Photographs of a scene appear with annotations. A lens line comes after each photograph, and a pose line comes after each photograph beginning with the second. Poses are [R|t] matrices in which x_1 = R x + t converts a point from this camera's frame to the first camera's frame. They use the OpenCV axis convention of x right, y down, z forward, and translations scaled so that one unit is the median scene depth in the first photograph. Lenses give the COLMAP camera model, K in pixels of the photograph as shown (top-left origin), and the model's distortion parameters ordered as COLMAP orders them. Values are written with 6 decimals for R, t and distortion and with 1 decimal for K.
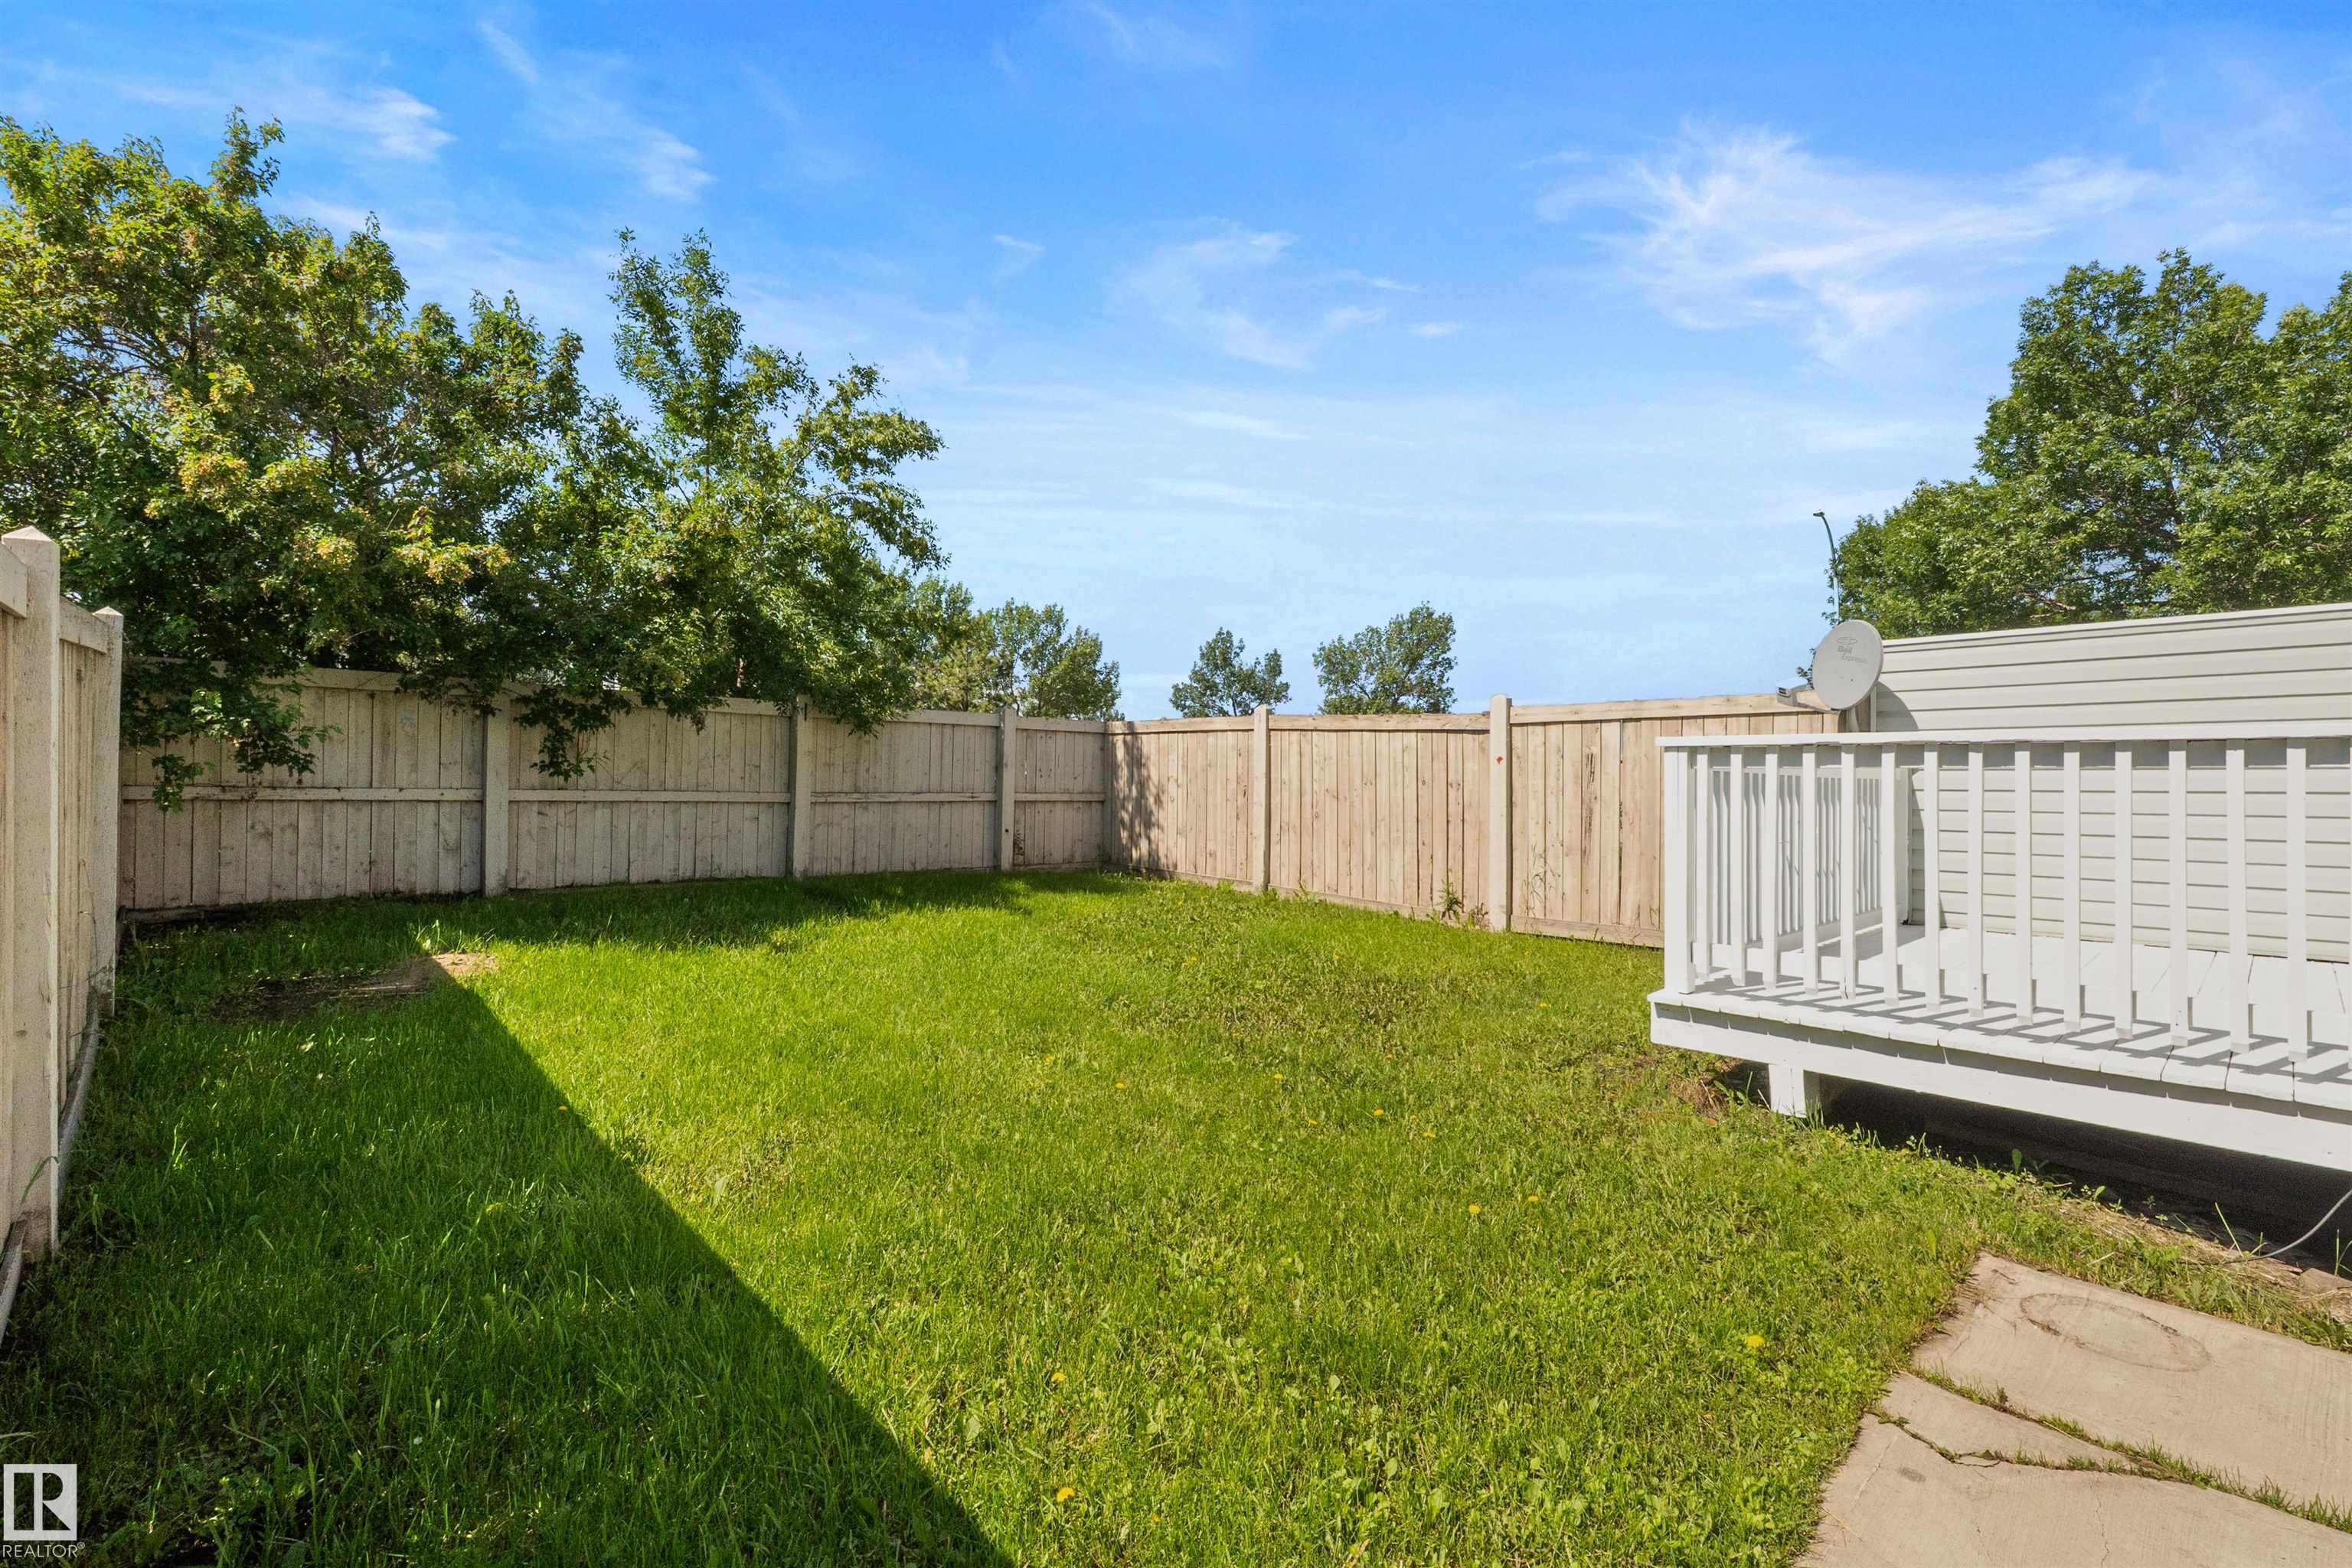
lens RADIAL K [[1056.0, 0, 1133.8], [0, 1056.0, 786.5], [0, 0, 1]] dist [0.011026, -0.006126]
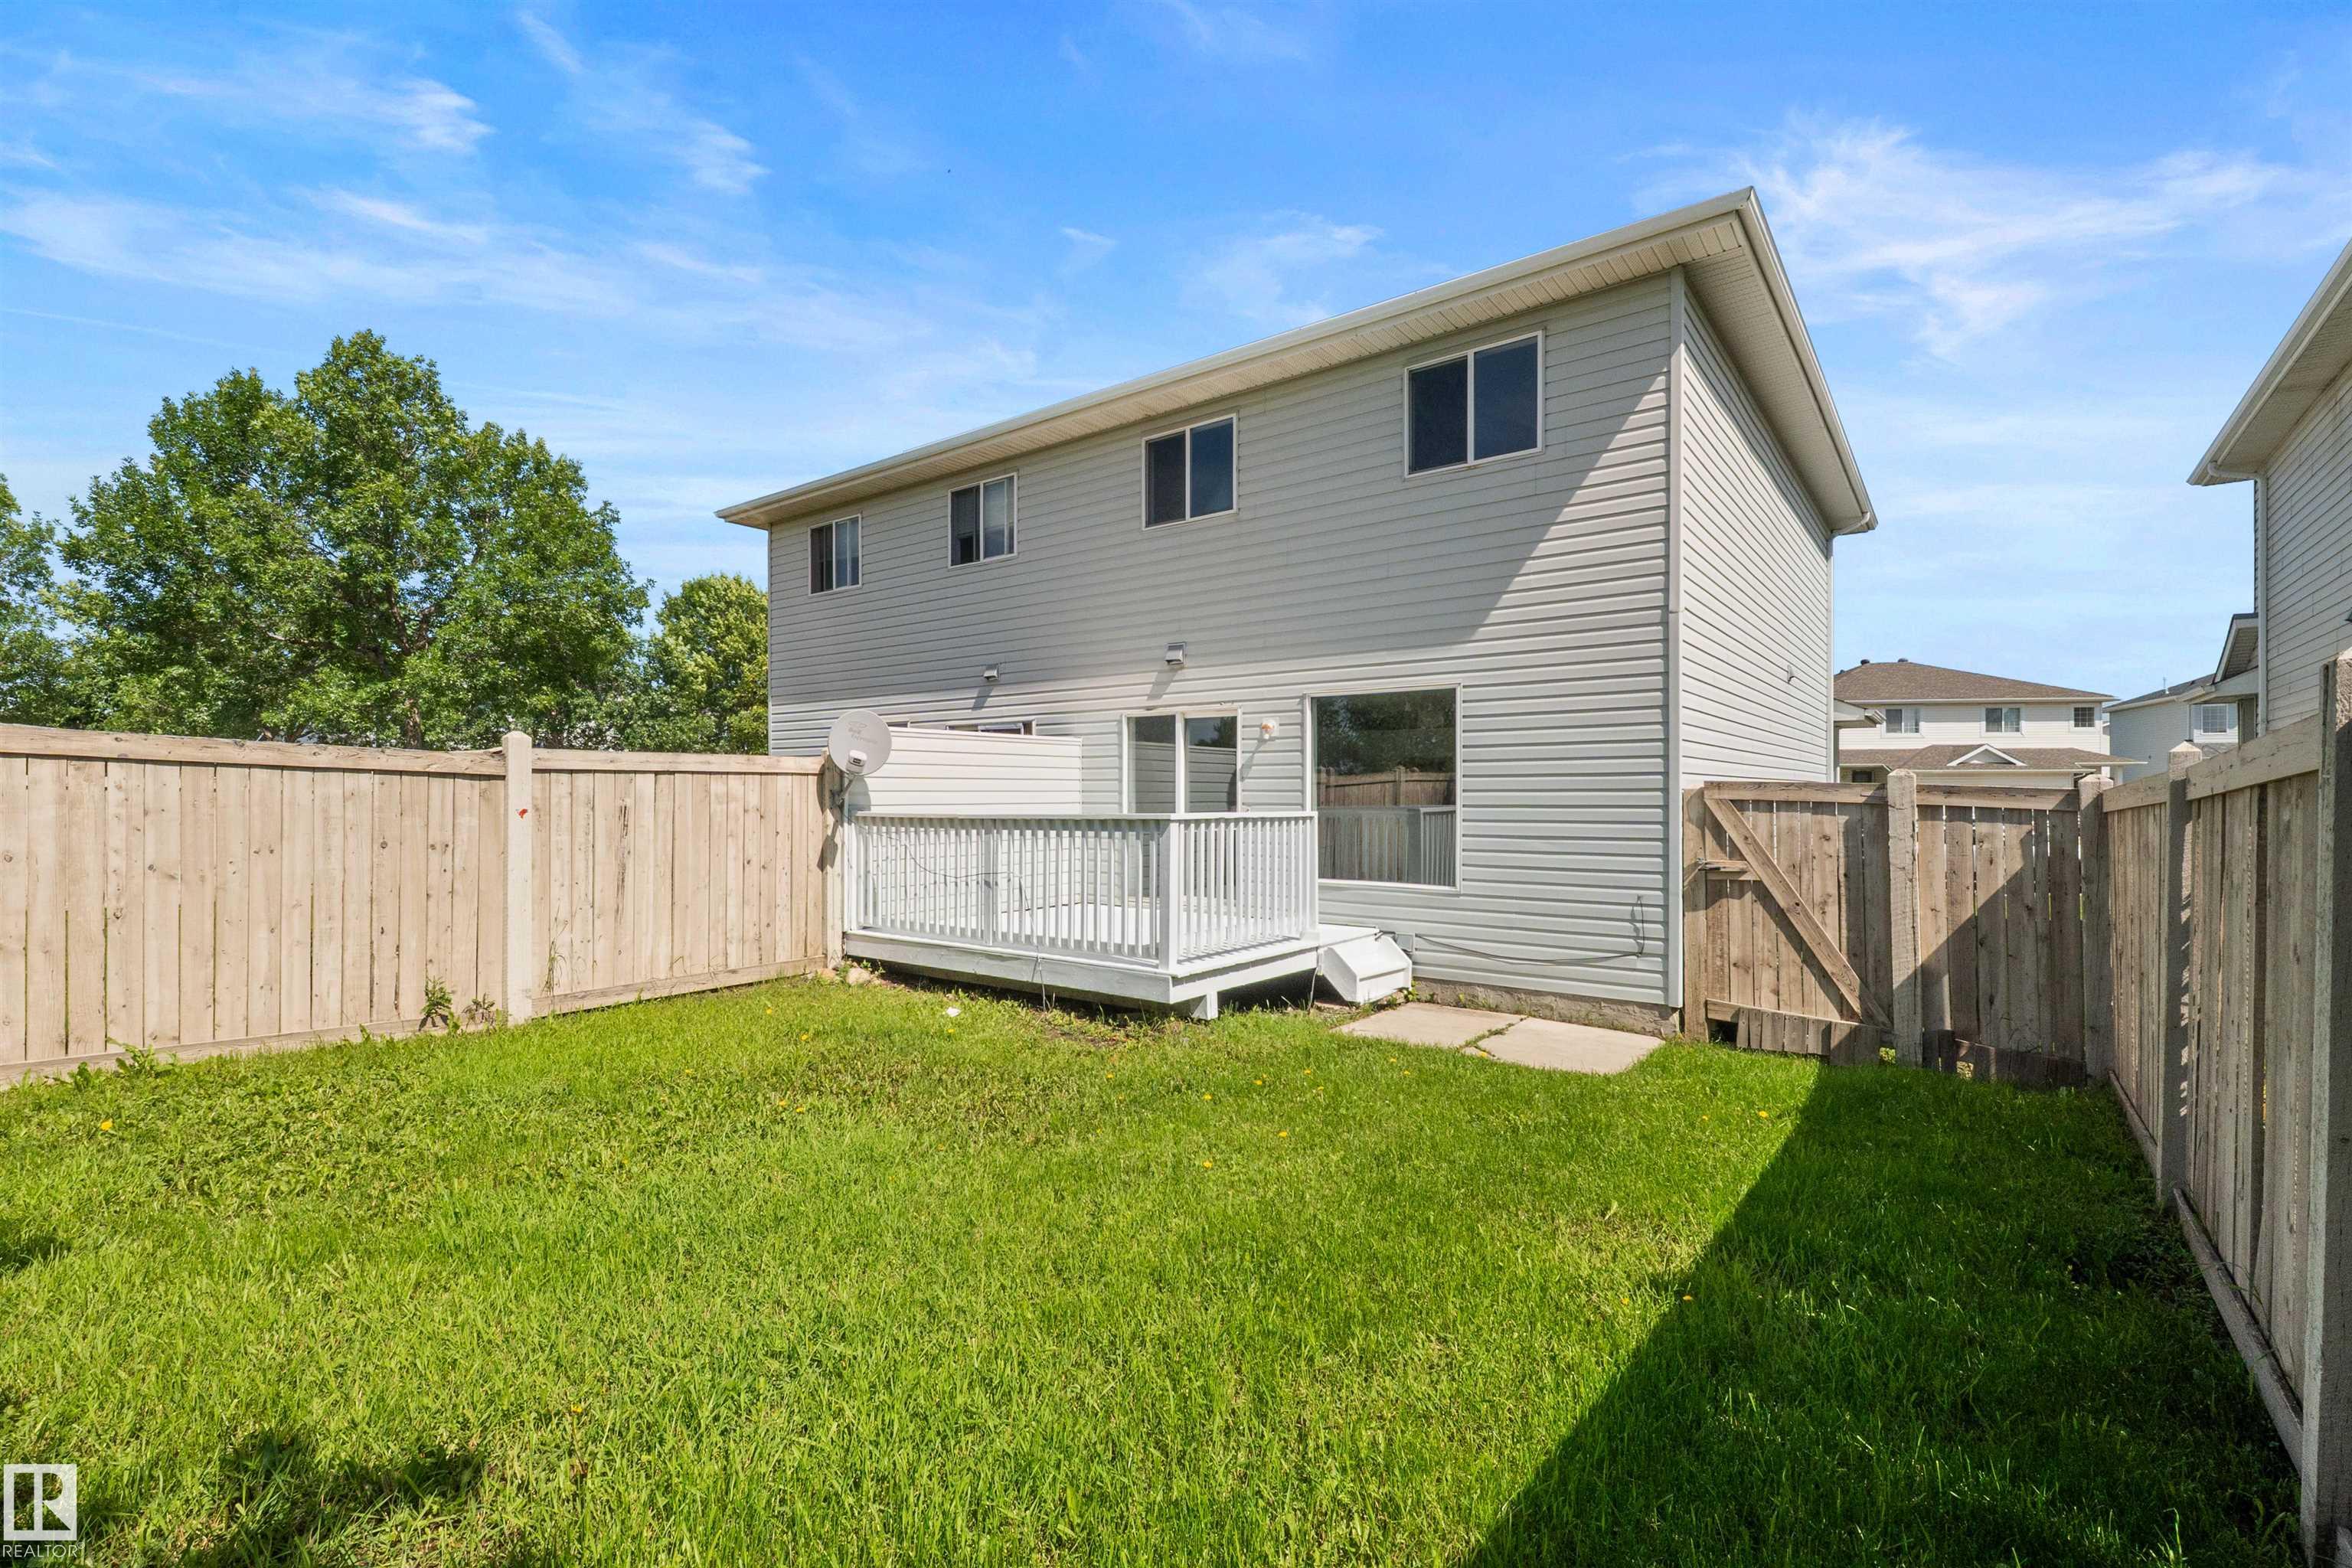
lens RADIAL K [[1056.0, 0, 1133.8], [0, 1056.0, 786.5], [0, 0, 1]] dist [0.011026, -0.006126]
pose [[-0.185939, 0.000580, 0.982561, -0.567924], [0.001934, 0.999998, -0.000224, -0.046083], [-0.982559, 0.001858, -0.185940, 0.707050]]
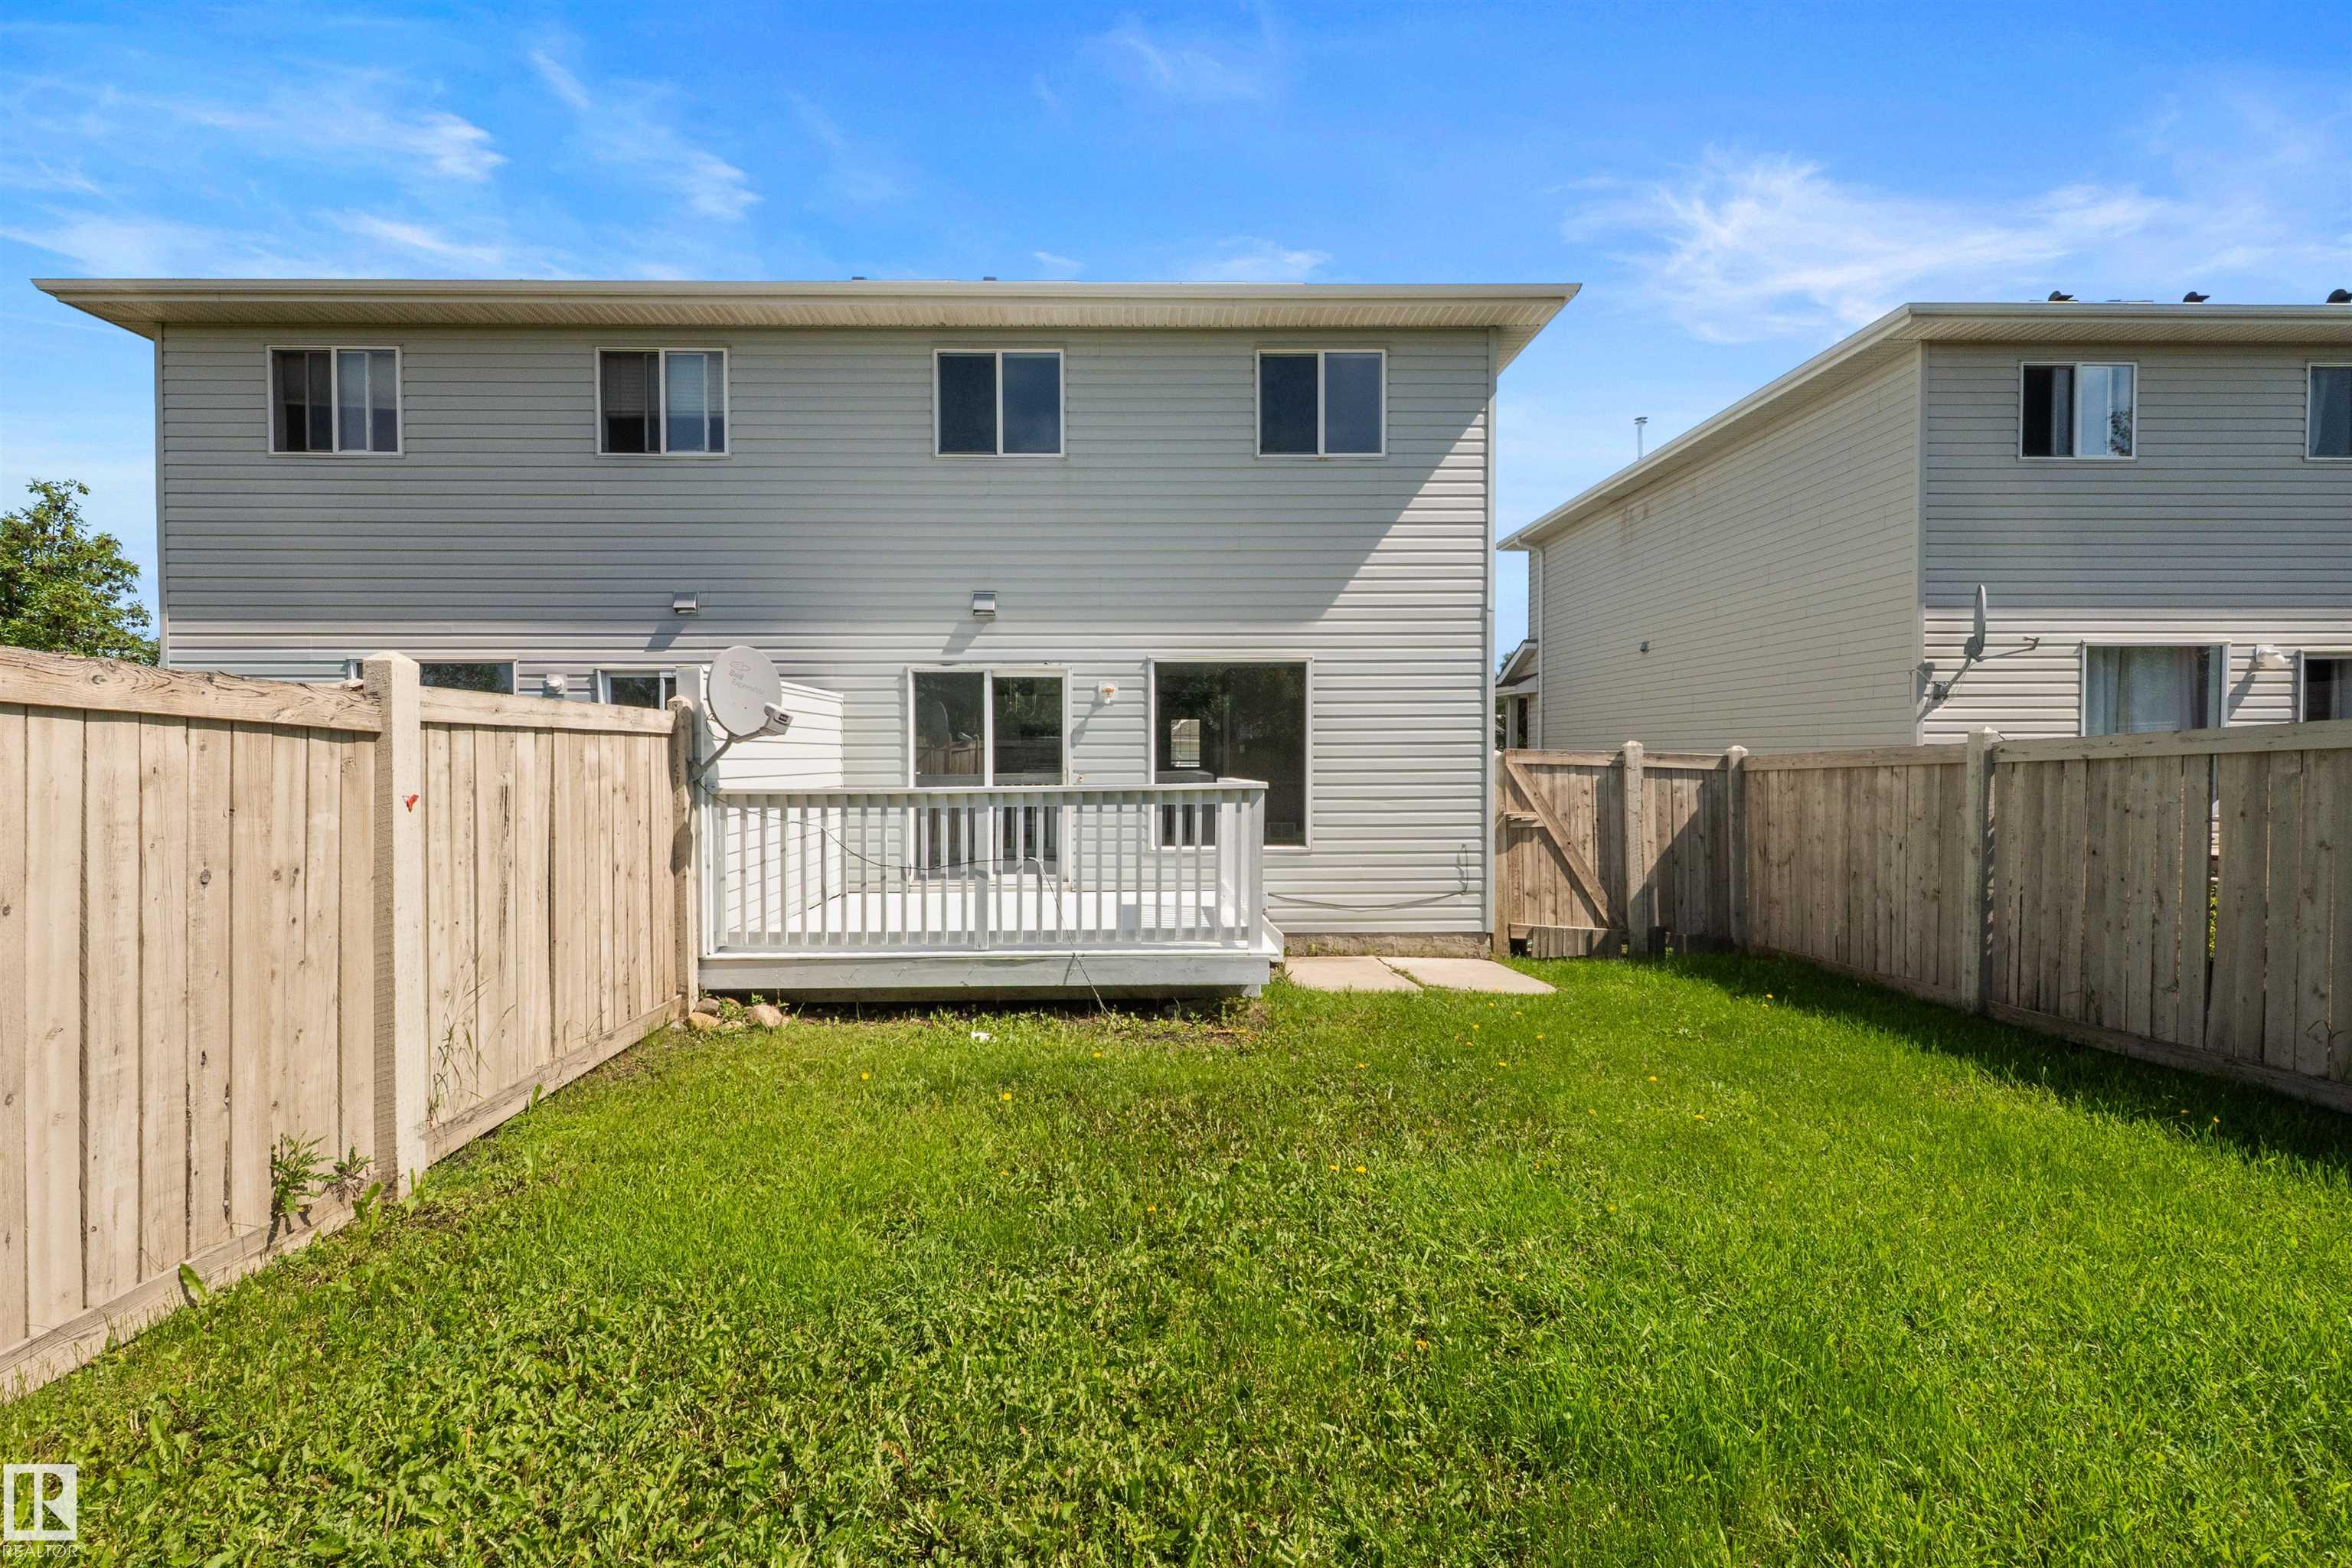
lens RADIAL K [[1047.6, 0, 1144.0], [0, 1047.6, 770.9], [0, 0, 1]] dist [0.010534, -0.007165]
pose [[-0.766169, -0.012151, 0.642524, -0.181326], [0.000143, 0.999818, 0.019078, -0.048195], [-0.642639, 0.014709, -0.766028, 1.174901]]
